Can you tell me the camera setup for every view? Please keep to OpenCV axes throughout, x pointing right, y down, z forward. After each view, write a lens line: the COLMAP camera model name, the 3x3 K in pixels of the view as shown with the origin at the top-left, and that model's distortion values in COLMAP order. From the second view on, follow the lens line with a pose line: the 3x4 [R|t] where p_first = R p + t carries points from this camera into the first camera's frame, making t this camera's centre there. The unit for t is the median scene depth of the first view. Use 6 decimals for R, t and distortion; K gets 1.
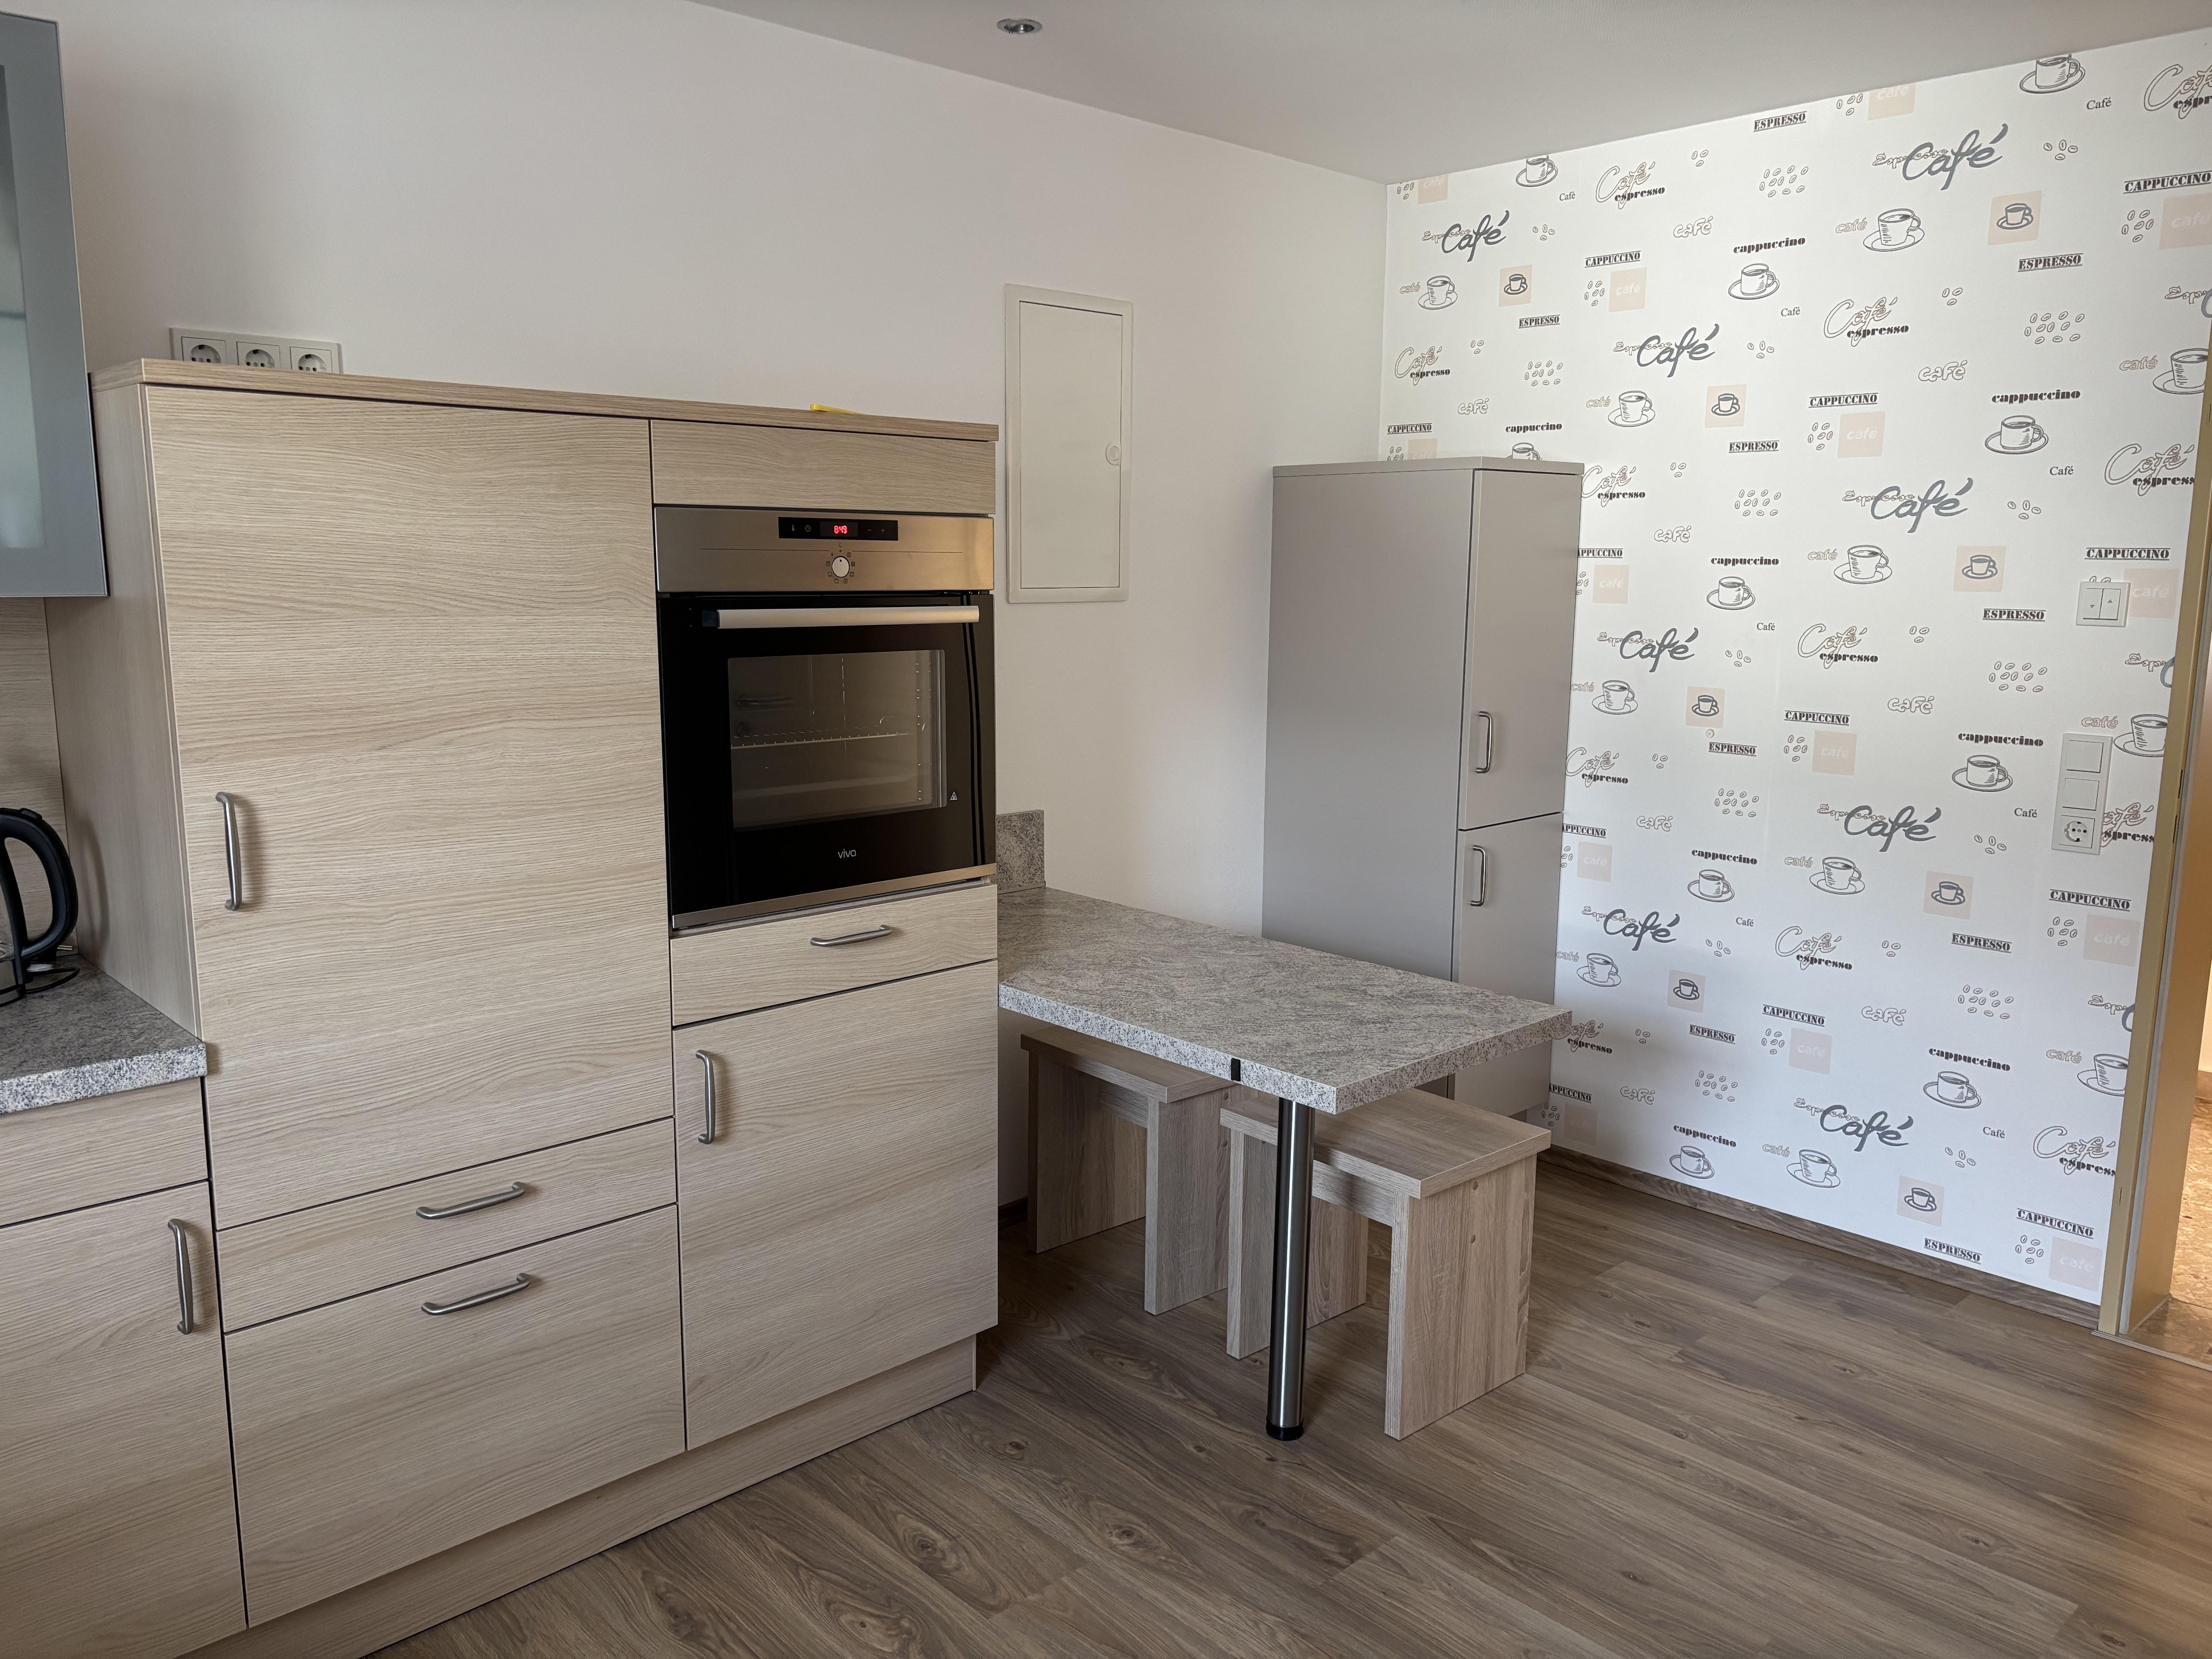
lens RADIAL K [[1672.0, 0, 1106.0], [0, 1672.0, 829.5], [0, 0, 1]] dist [0.040945, -0.000816]
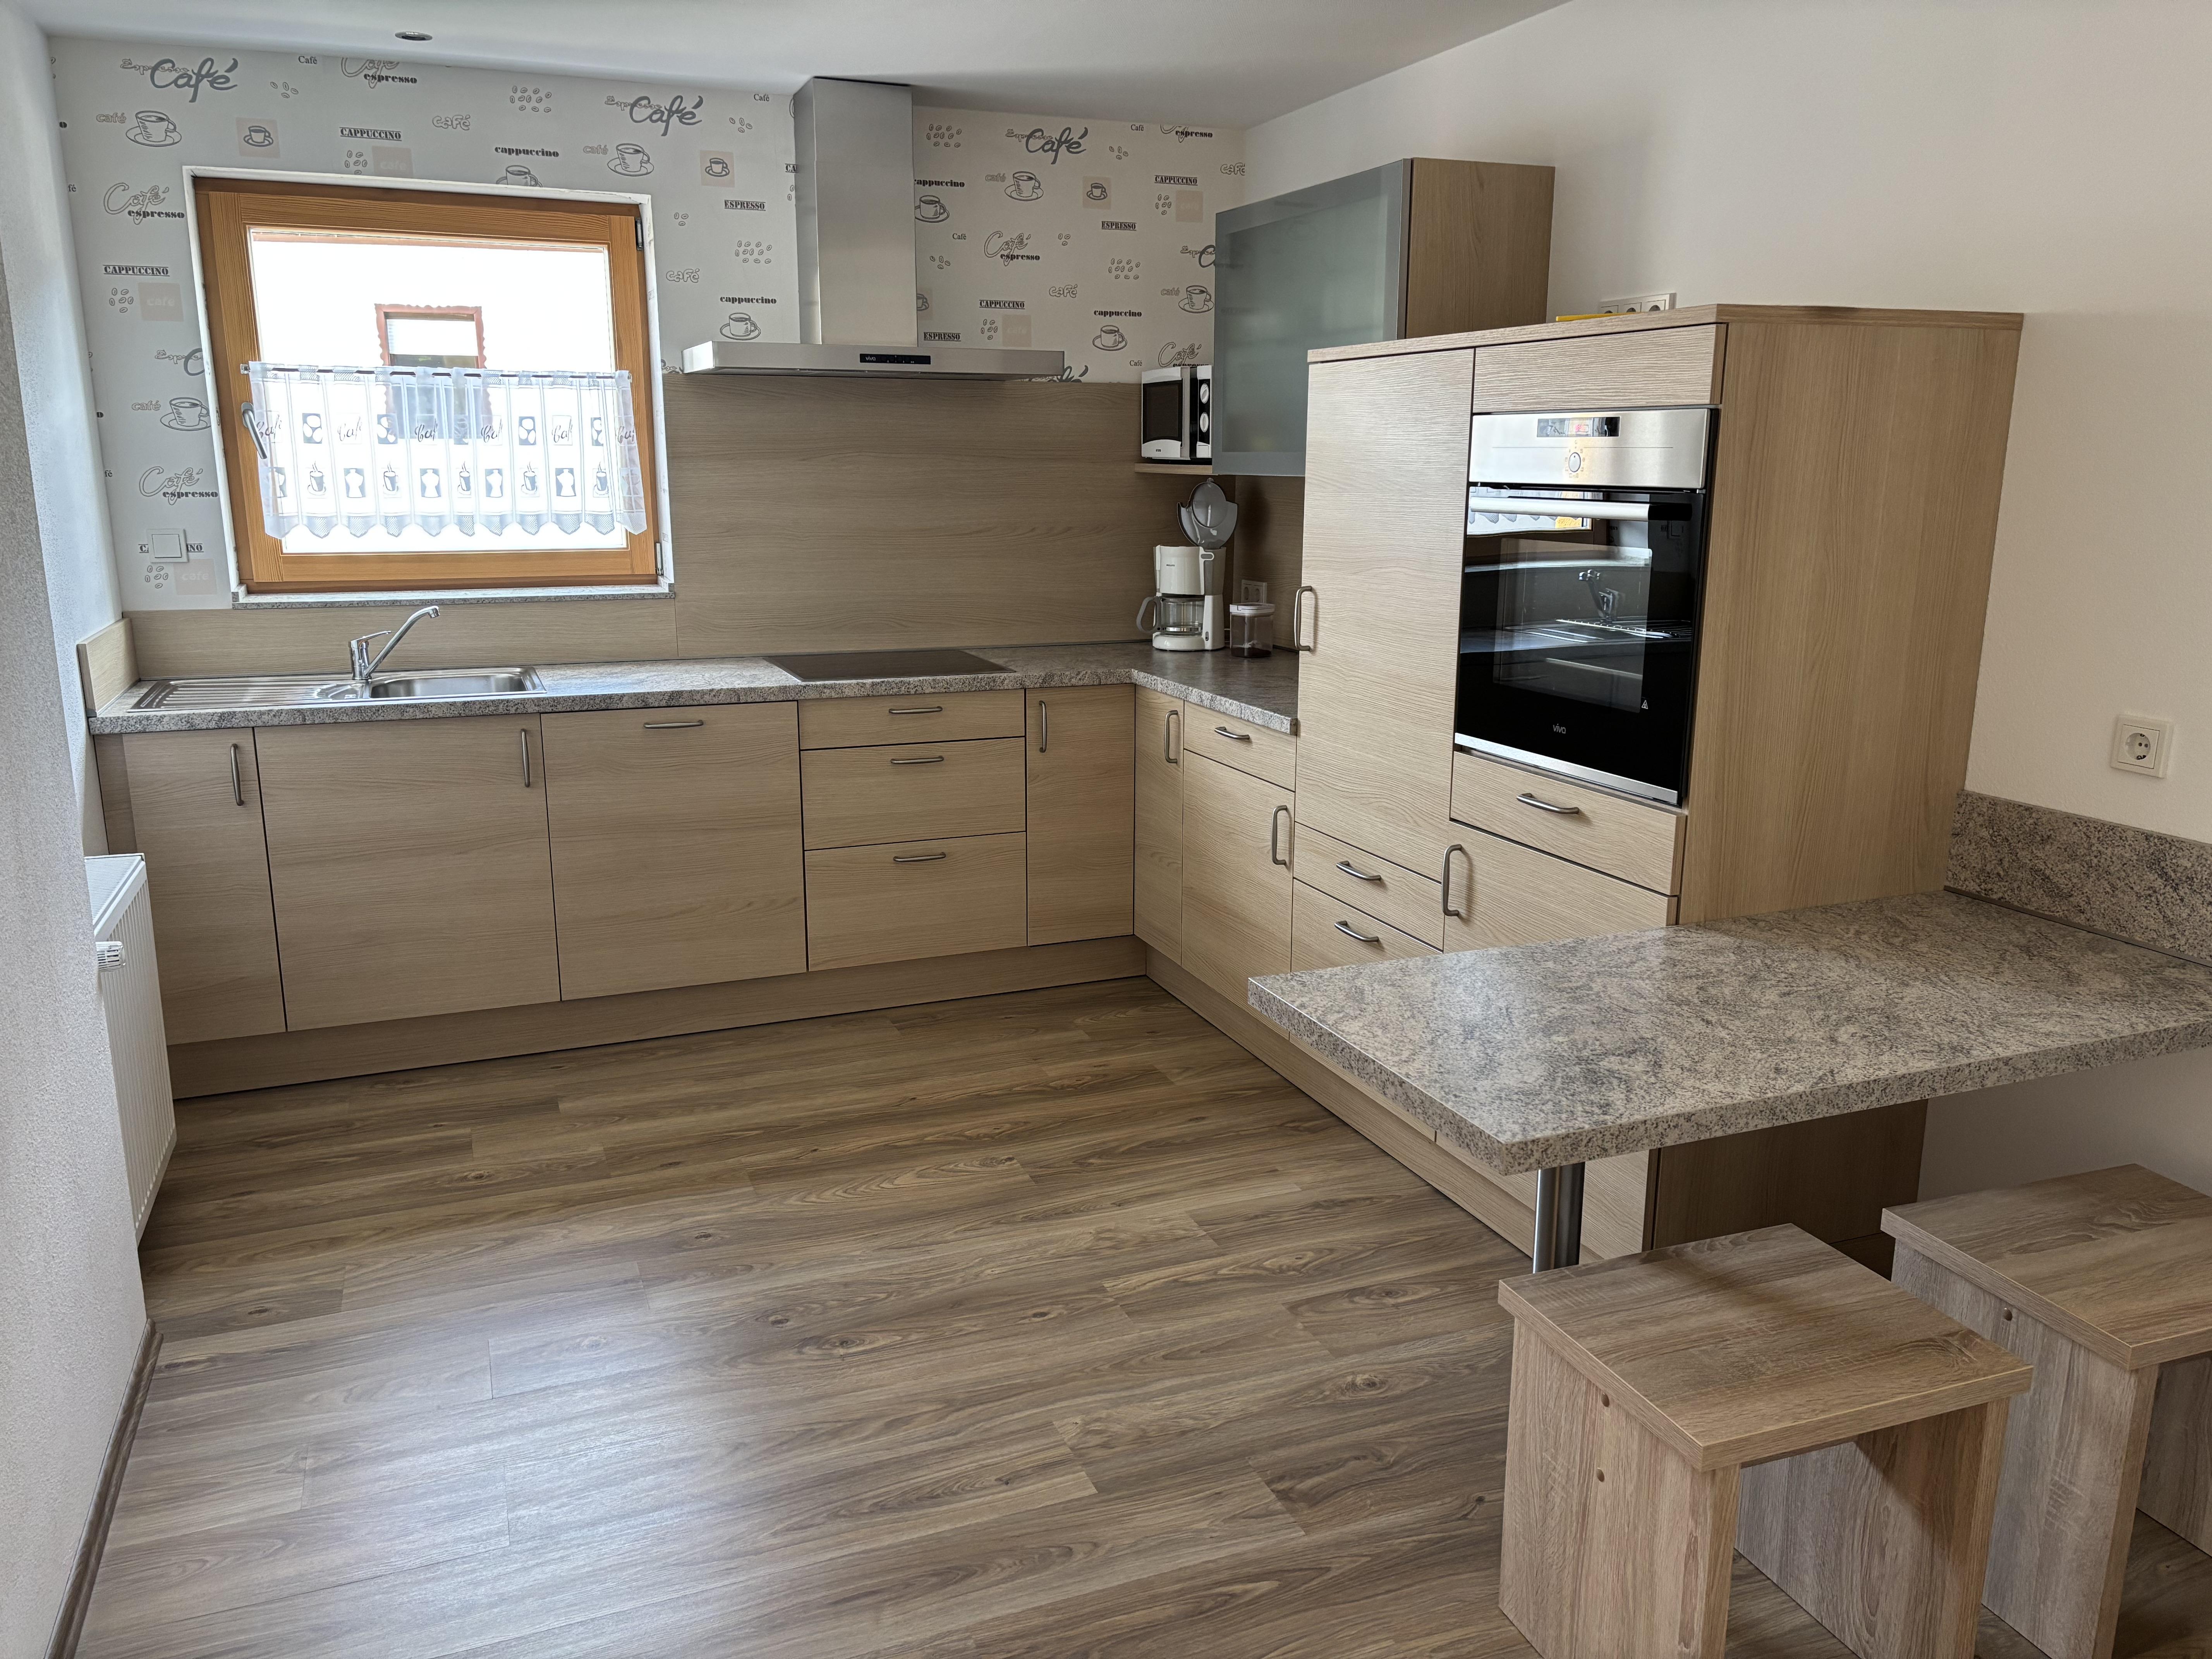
lens RADIAL K [[1672.0, 0, 1106.0], [0, 1672.0, 829.5], [0, 0, 1]] dist [0.040945, -0.000816]
pose [[-0.369337, 0.197206, -0.908130, 0.988939], [-0.160411, 0.949026, 0.271326, -0.178554], [0.915346, 0.245885, -0.318876, 1.121900]]
